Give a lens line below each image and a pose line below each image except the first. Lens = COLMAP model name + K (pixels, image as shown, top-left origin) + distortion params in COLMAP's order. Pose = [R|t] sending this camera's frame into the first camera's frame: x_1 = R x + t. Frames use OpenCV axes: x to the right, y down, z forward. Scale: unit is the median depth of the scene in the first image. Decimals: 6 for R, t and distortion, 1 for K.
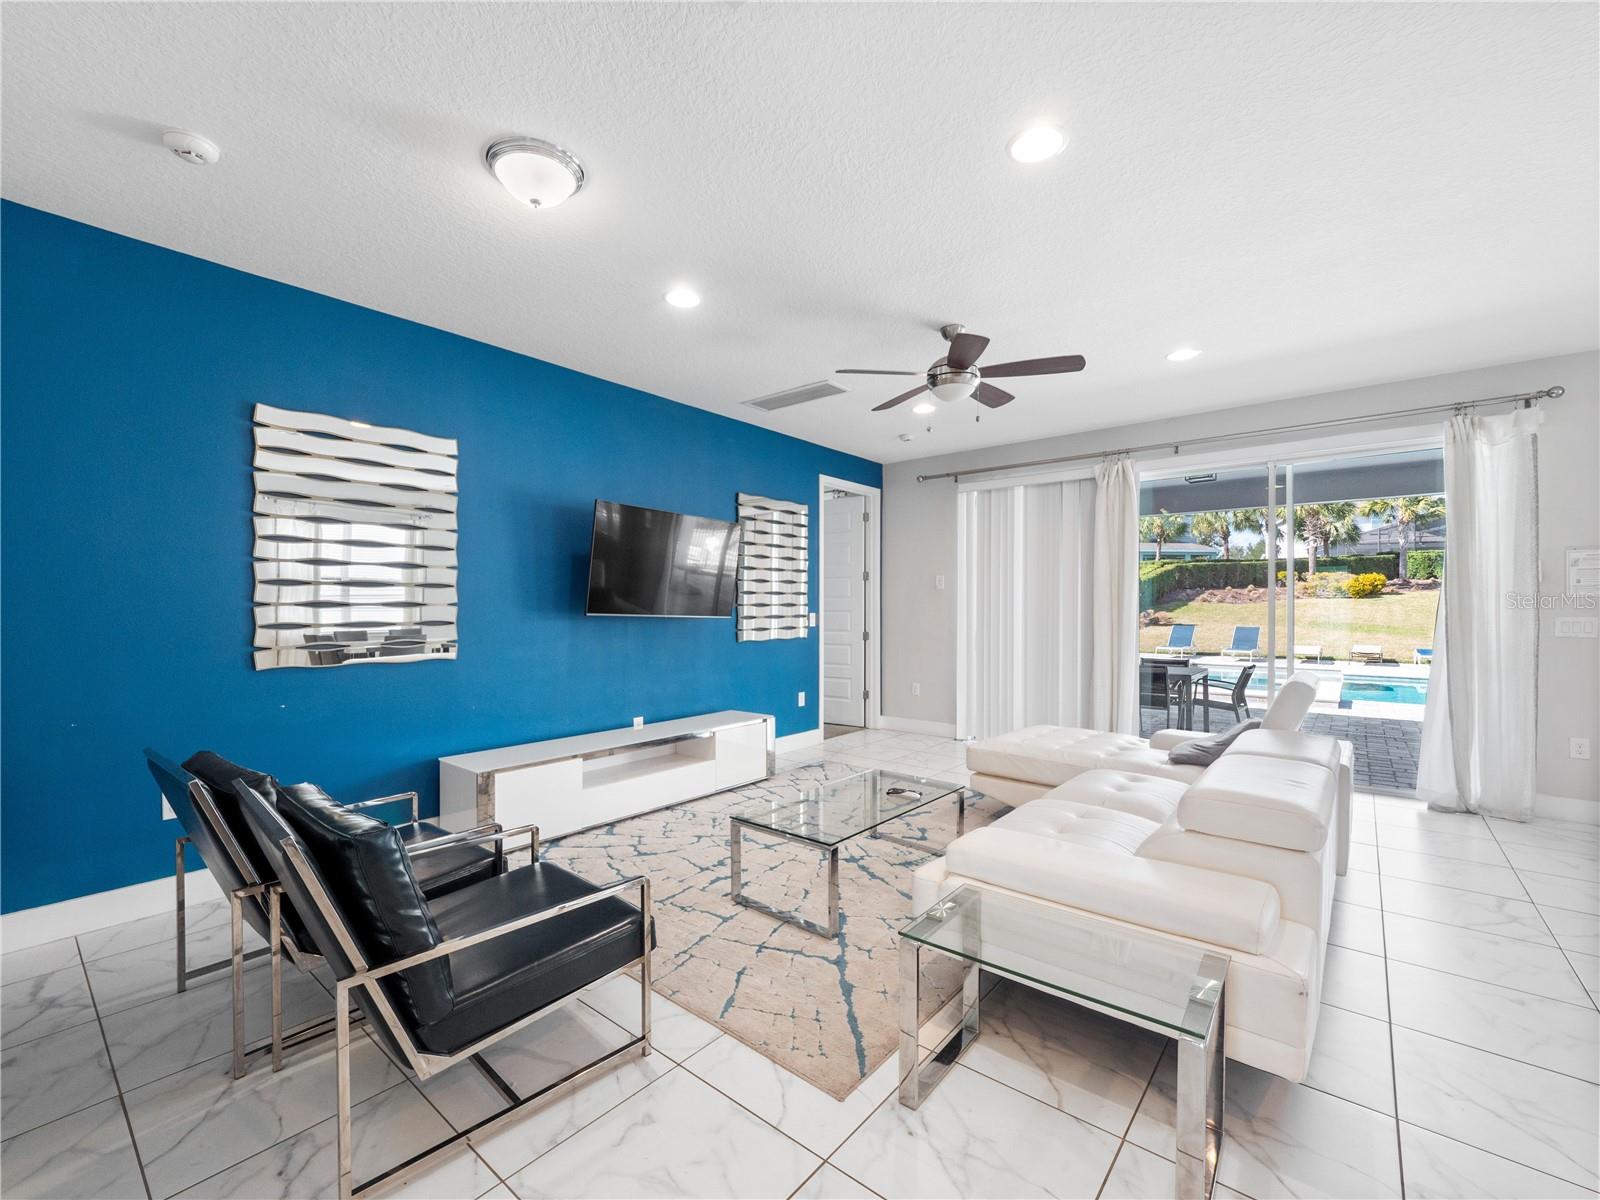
lens RADIAL K [[680.8, 0, 796.8], [0, 680.8, 610.3], [0, 0, 1]] dist [-0.002707, -0.000676]
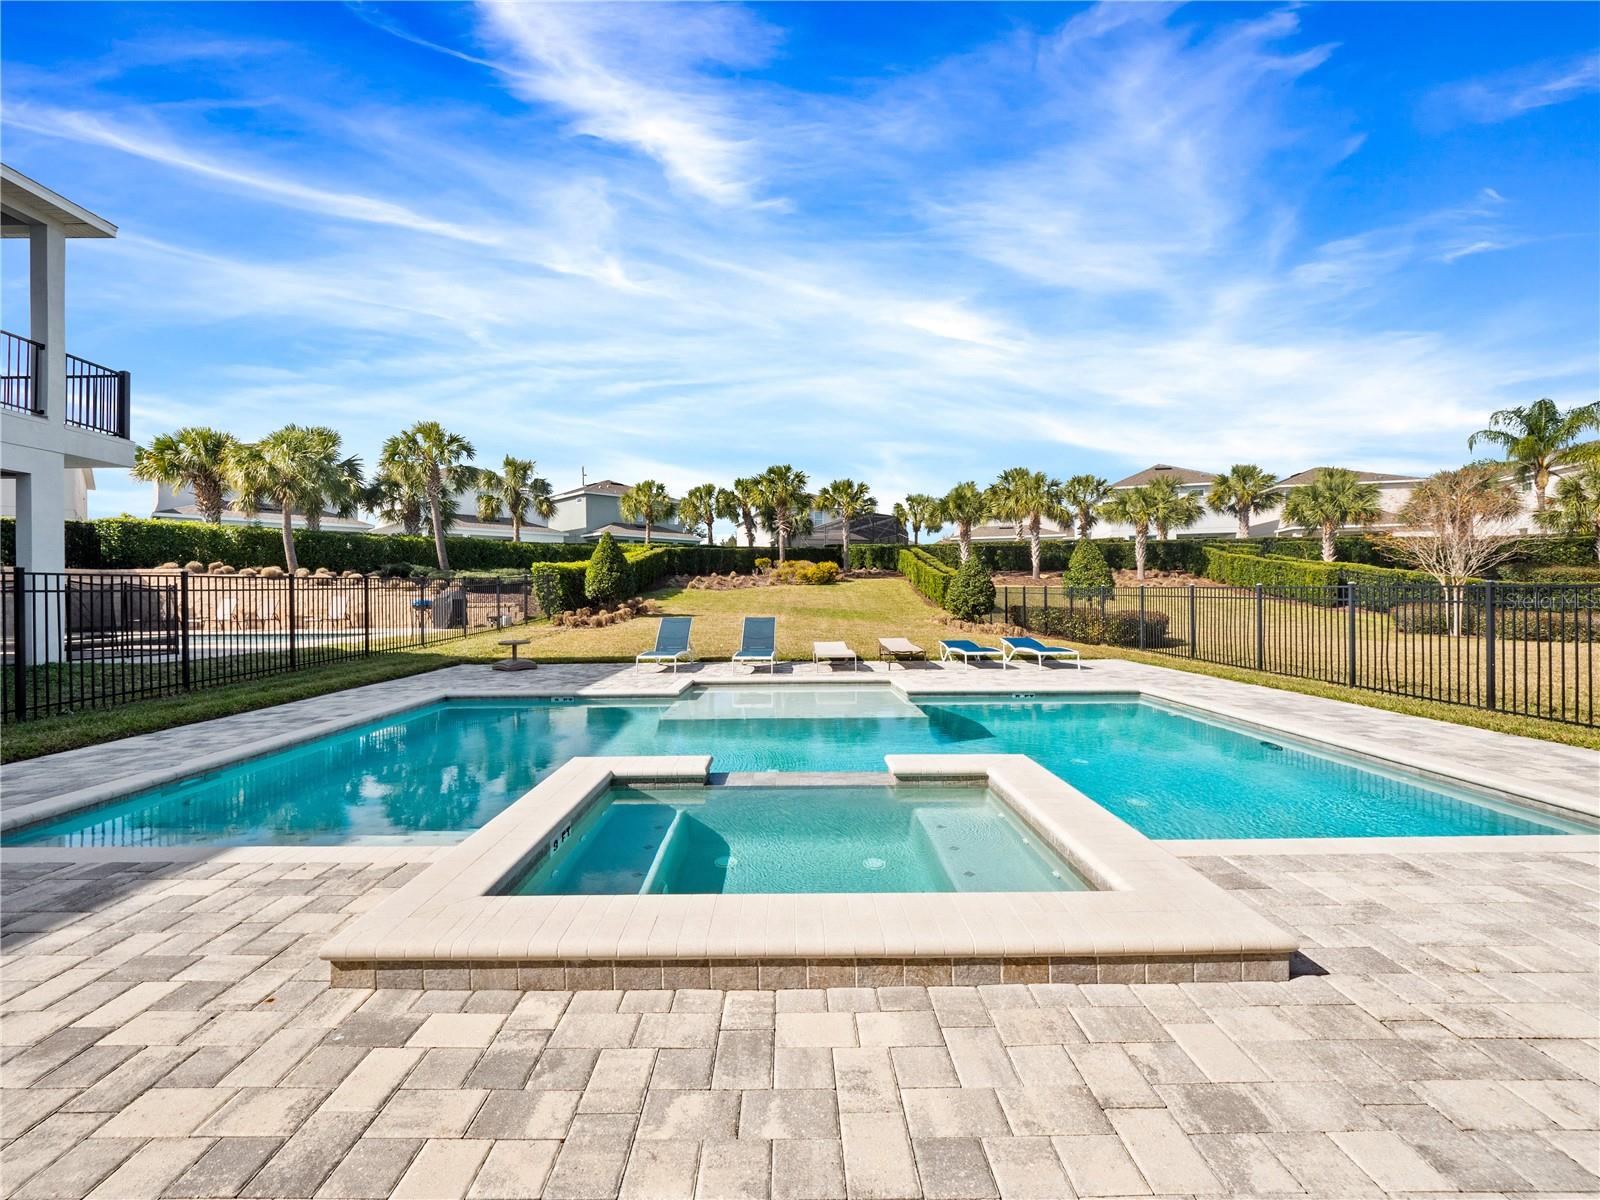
lens RADIAL K [[672.5, 0, 789.6], [0, 672.5, 601.9], [0, 0, 1]] dist [0.010176, -0.006694]
pose [[0.770711, -0.012732, 0.637058, 0.118947], [0.011729, 0.999914, 0.005795, 0.001828], [-0.637077, 0.003006, 0.770794, 0.213311]]
